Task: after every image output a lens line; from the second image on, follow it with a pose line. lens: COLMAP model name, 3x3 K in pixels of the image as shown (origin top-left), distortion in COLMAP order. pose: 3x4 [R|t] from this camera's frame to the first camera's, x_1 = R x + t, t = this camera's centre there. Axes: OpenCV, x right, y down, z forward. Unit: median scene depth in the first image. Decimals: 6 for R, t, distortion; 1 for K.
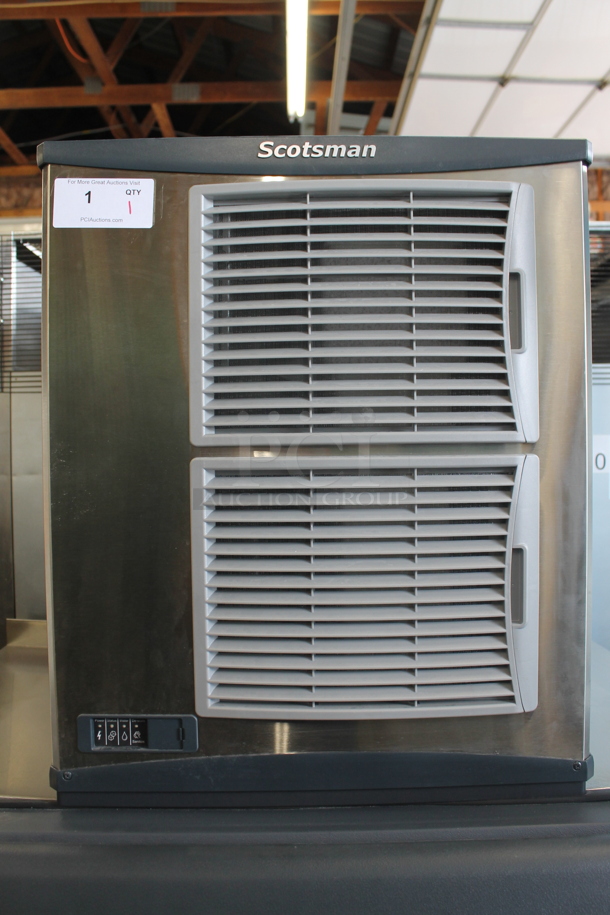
lens RADIAL K [[698.6, 0, 306.6], [0, 698.6, 474.9], [0, 0, 1]] dist [-0.144238, 0.111725]
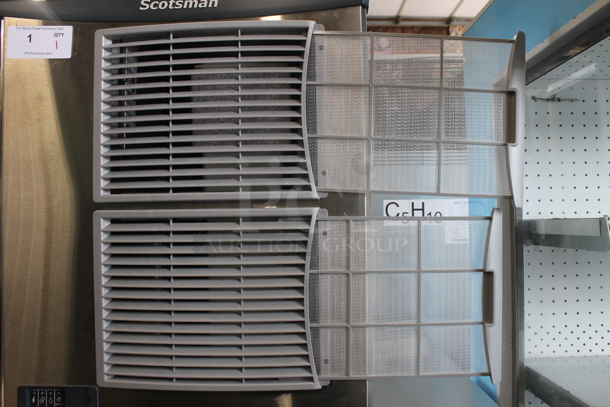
lens RADIAL K [[484.3, 0, 307.6], [0, 484.3, 194.4], [0, 0, 1]] dist [-0.159675, 0.119814]
pose [[0.999944, -0.005668, -0.008881, 0.301368], [0.005192, 0.998595, -0.052730, -0.003496], [0.009168, 0.052681, 0.998569, -0.006084]]
